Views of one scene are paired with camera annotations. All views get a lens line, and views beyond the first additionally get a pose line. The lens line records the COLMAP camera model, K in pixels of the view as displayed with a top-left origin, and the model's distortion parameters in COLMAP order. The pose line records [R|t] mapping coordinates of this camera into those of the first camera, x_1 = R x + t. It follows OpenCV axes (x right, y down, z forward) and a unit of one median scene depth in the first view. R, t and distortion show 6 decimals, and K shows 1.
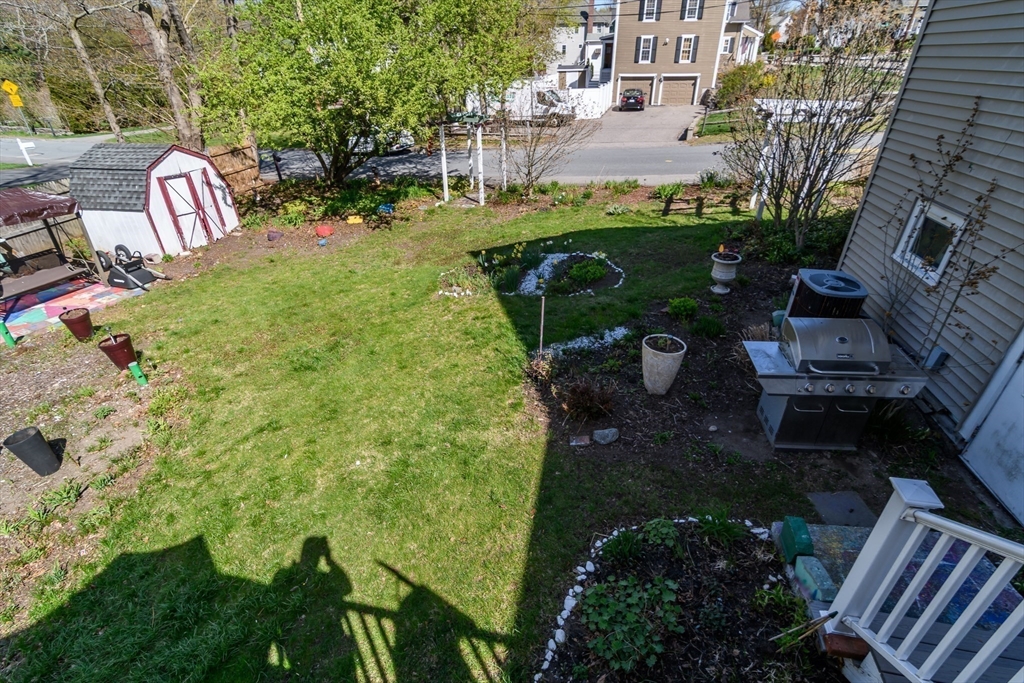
lens RADIAL K [[486.0, 0, 515.3], [0, 486.0, 343.0], [0, 0, 1]] dist [-0.000216, 0.000771]
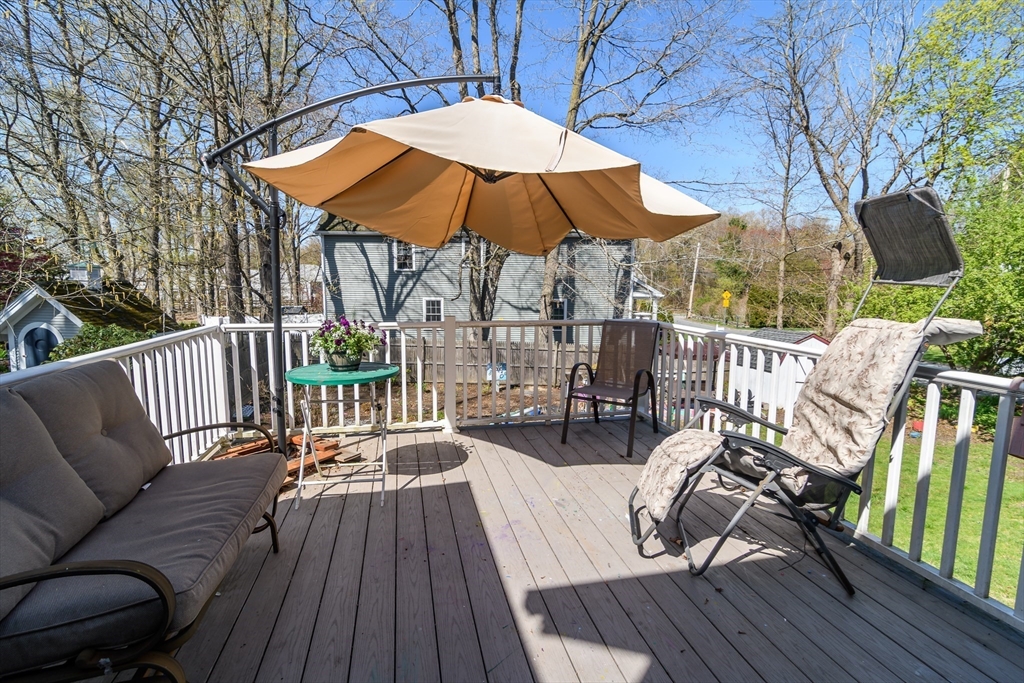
lens RADIAL K [[486.0, 0, 518.4], [0, 486.0, 342.3], [0, 0, 1]] dist [-0.000216, 0.000771]
pose [[0.414388, 0.131837, -0.900501, 0.163537], [-0.474339, 0.875723, -0.090069, 0.116409], [0.776715, 0.464466, 0.425424, -0.184005]]
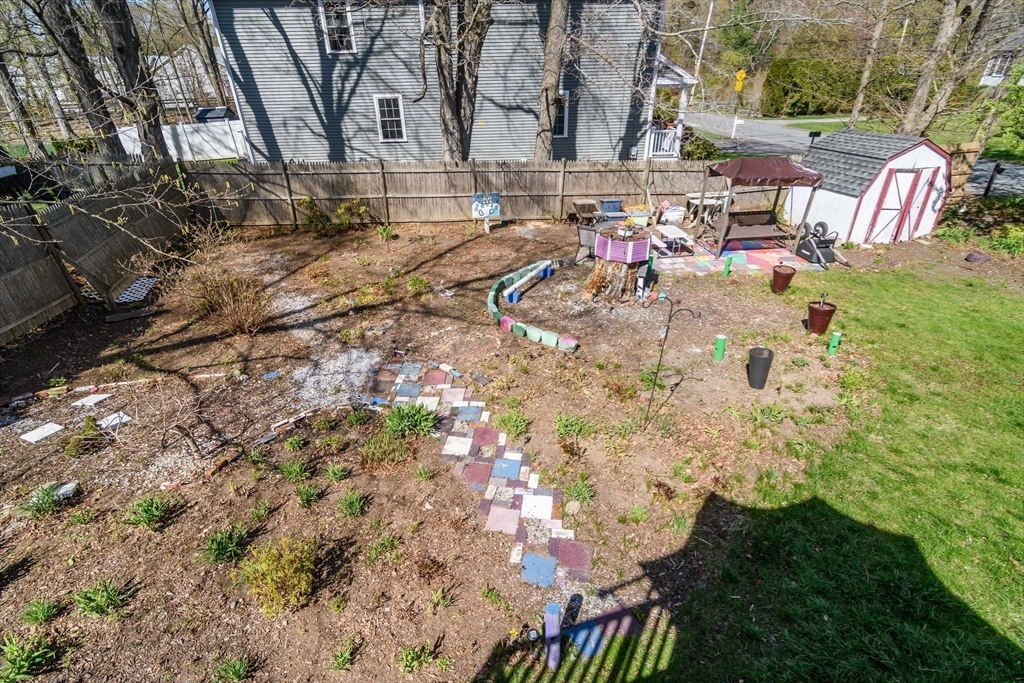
lens RADIAL K [[486.0, 0, 508.1], [0, 486.0, 343.2], [0, 0, 1]] dist [-0.000216, 0.000771]
pose [[0.452397, 0.451951, -0.768815, -0.160543], [-0.442794, 0.862142, 0.246259, 0.067303], [0.774125, 0.229020, 0.590152, -0.107328]]
